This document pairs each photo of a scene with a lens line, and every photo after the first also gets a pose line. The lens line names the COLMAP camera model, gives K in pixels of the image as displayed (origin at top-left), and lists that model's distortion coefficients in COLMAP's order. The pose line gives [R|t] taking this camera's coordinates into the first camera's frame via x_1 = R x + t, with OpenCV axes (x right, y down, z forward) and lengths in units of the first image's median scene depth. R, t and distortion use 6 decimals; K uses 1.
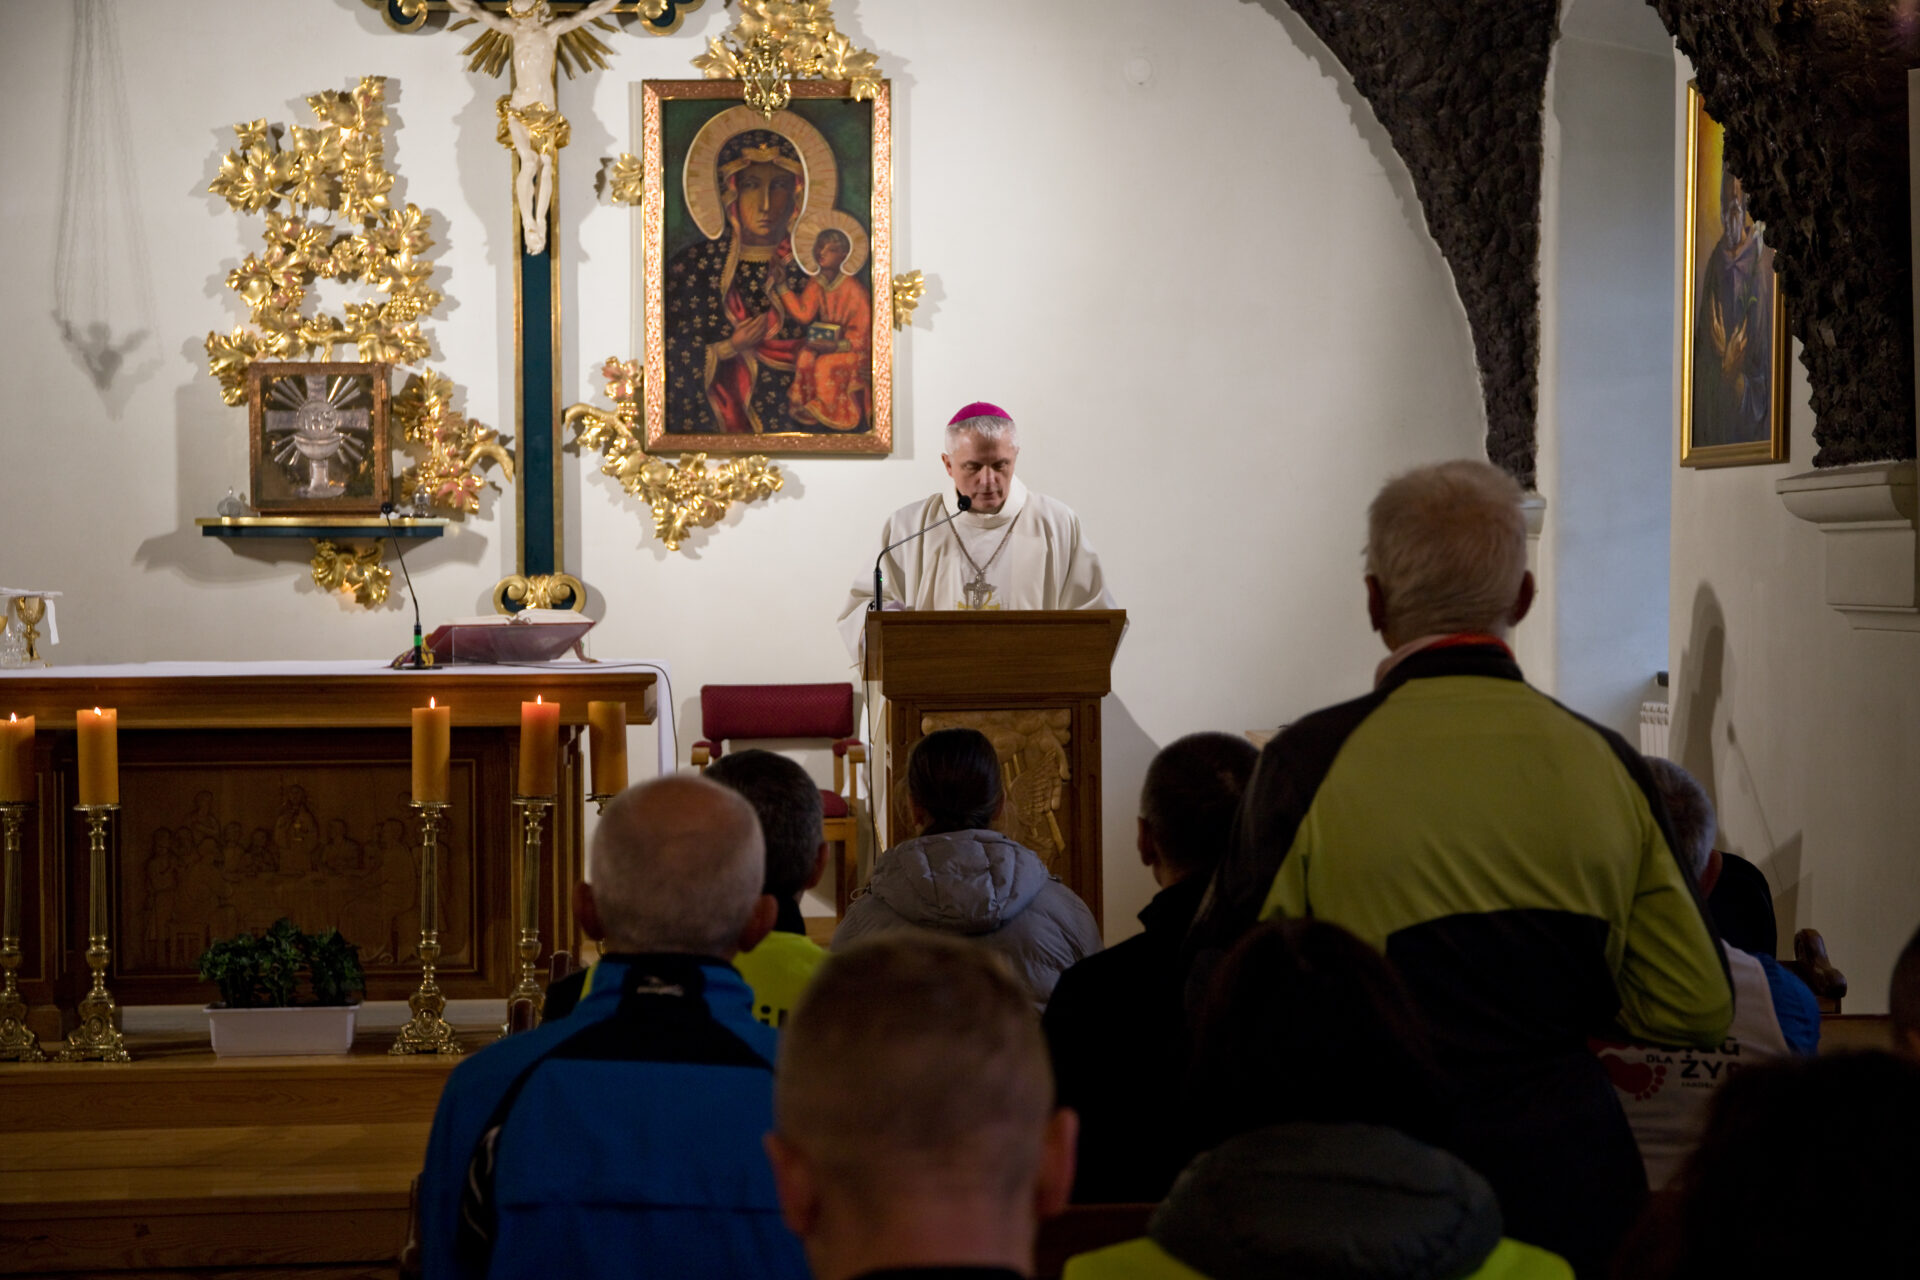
lens RADIAL K [[3026.7, 0, 960.0], [0, 3026.7, 640.0], [0, 0, 1]] dist [0.037857, 0.255332]
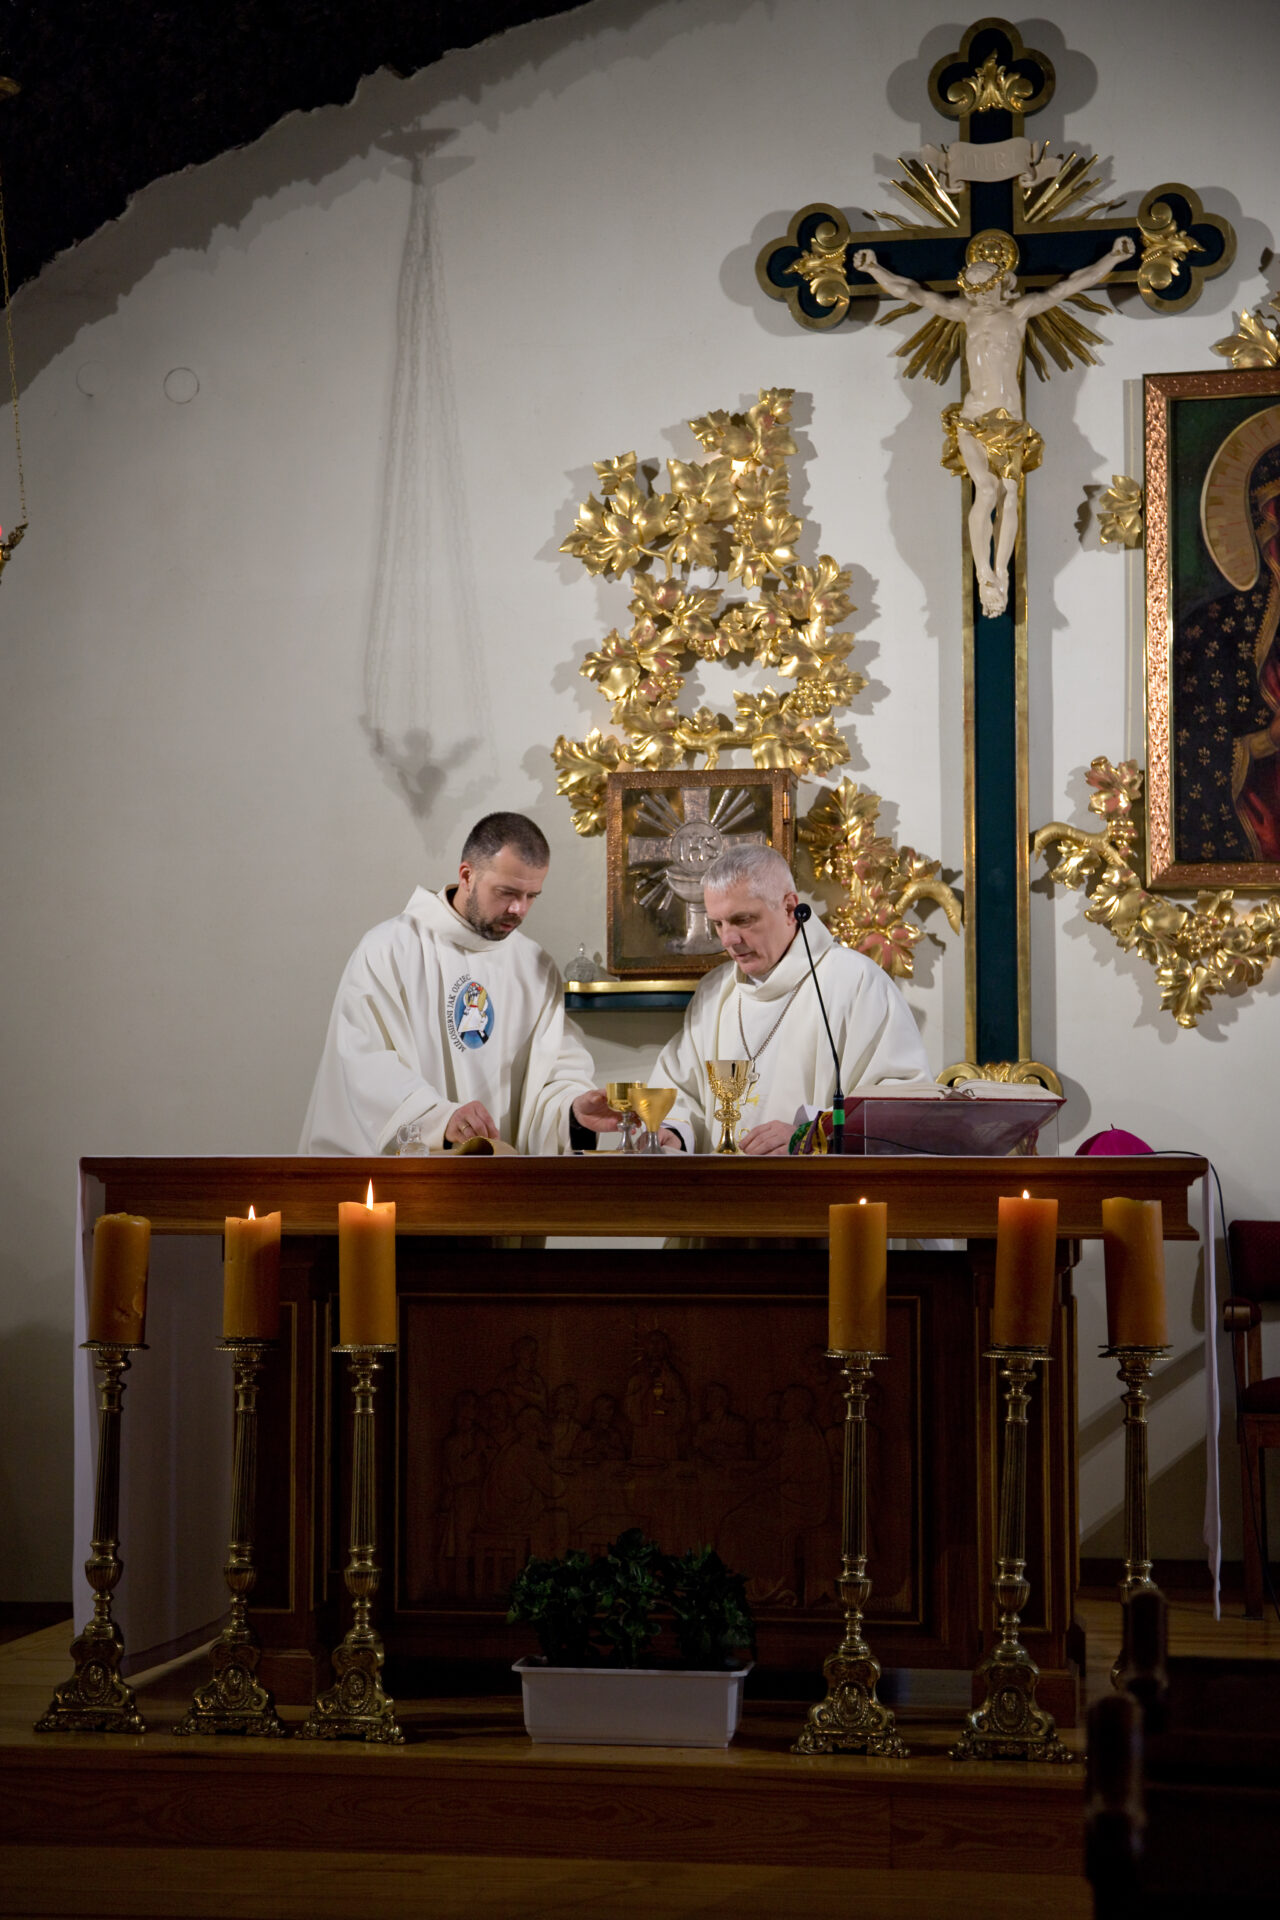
lens RADIAL K [[3163.7, 0, 640.0], [0, 3163.7, 960.0], [0, 0, 1]] dist [0.084113, 0.116255]
pose [[0.973588, -0.011219, -0.228035, -0.050481], [-0.011538, 0.995098, -0.098217, 0.028880], [0.228019, 0.098254, 0.968687, 0.255660]]
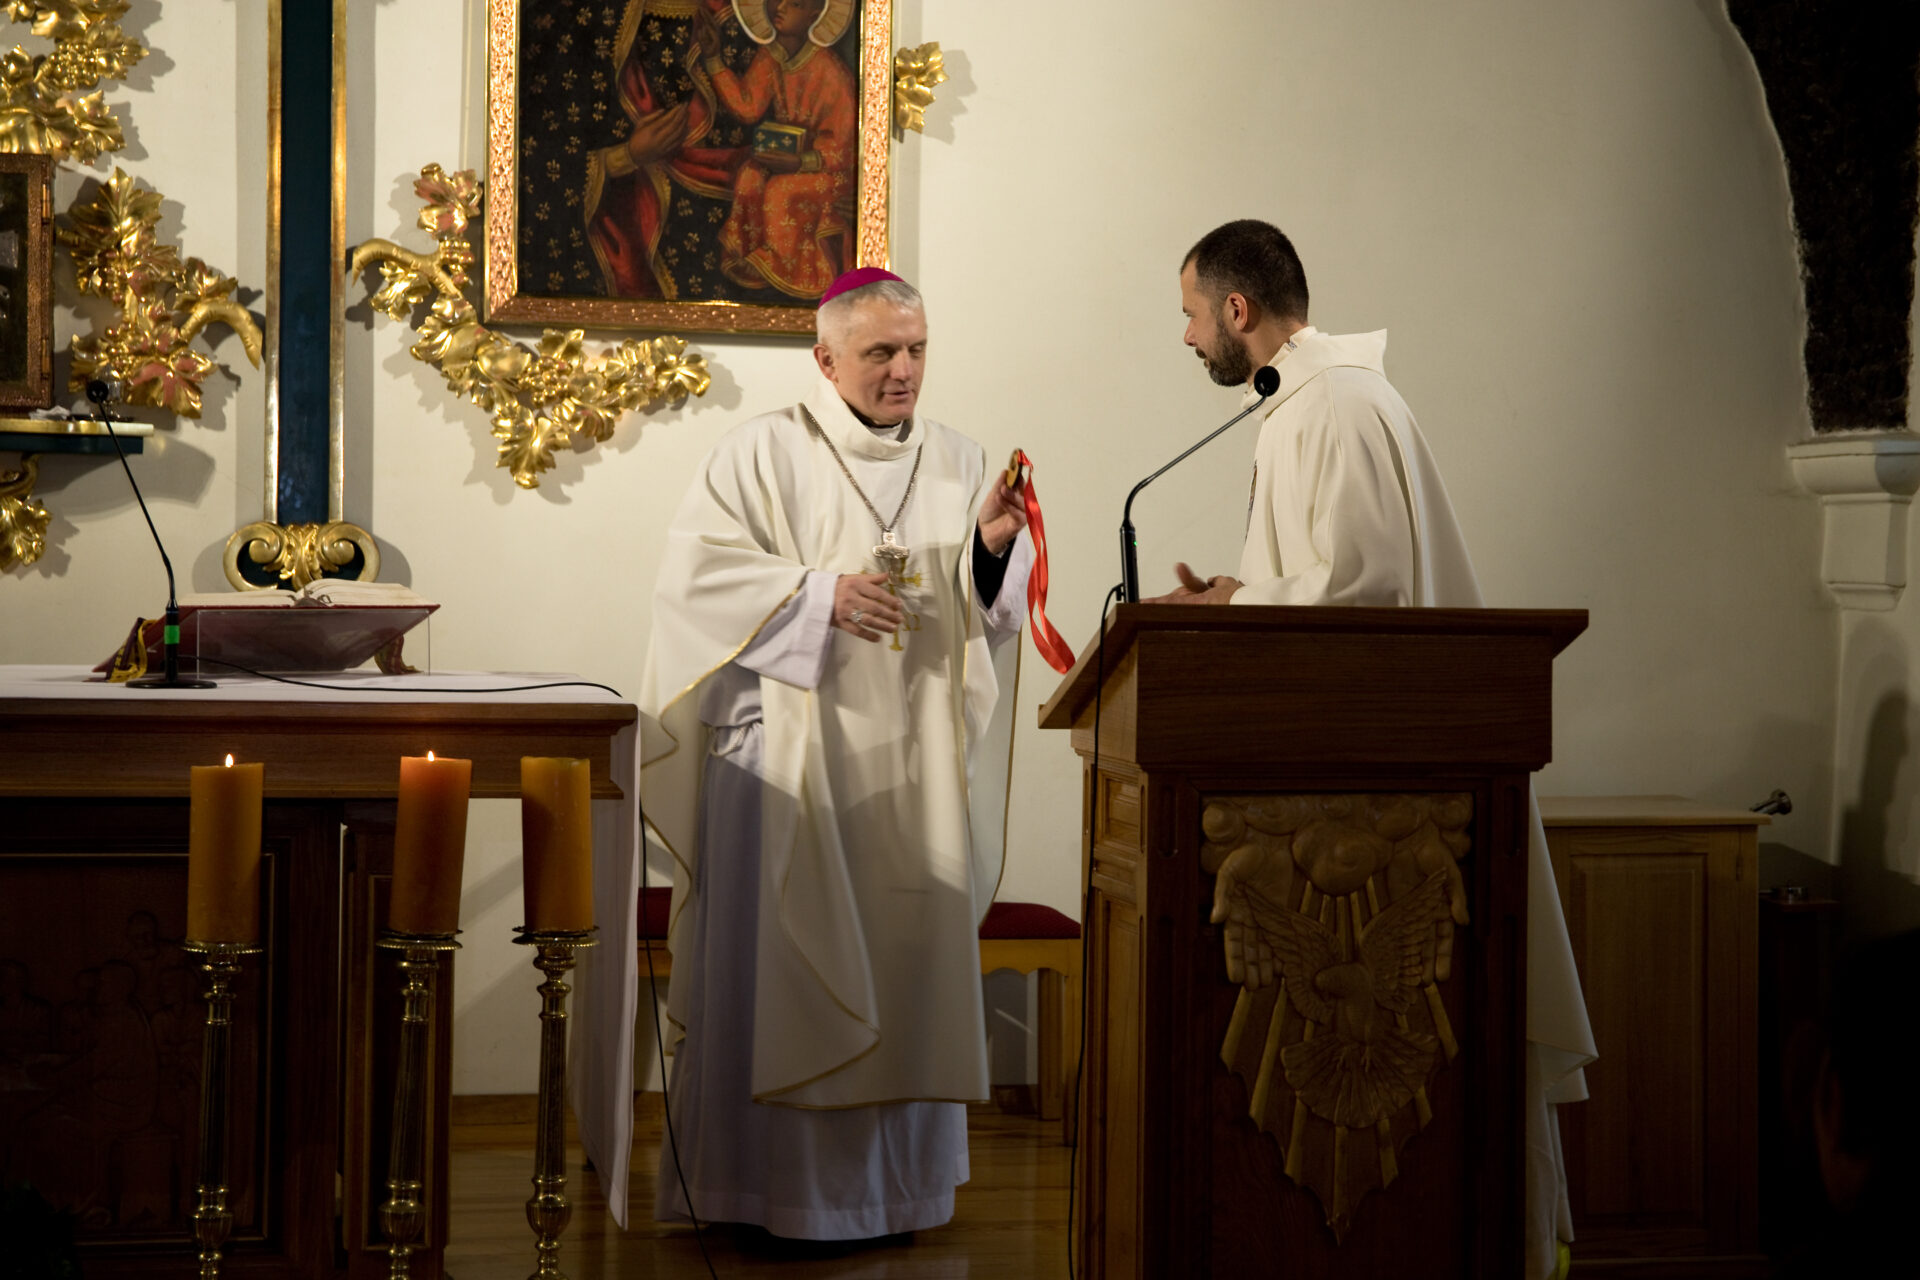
lens RADIAL K [[3558.3, 0, 960.0], [0, 3558.3, 640.0], [0, 0, 1]] dist [0.140613, 0.044588]
pose [[0.992217, 0.019370, 0.123008, -0.096464], [-0.020012, 0.999792, 0.003984, -0.003671], [-0.122905, -0.006415, 0.992398, 0.279683]]
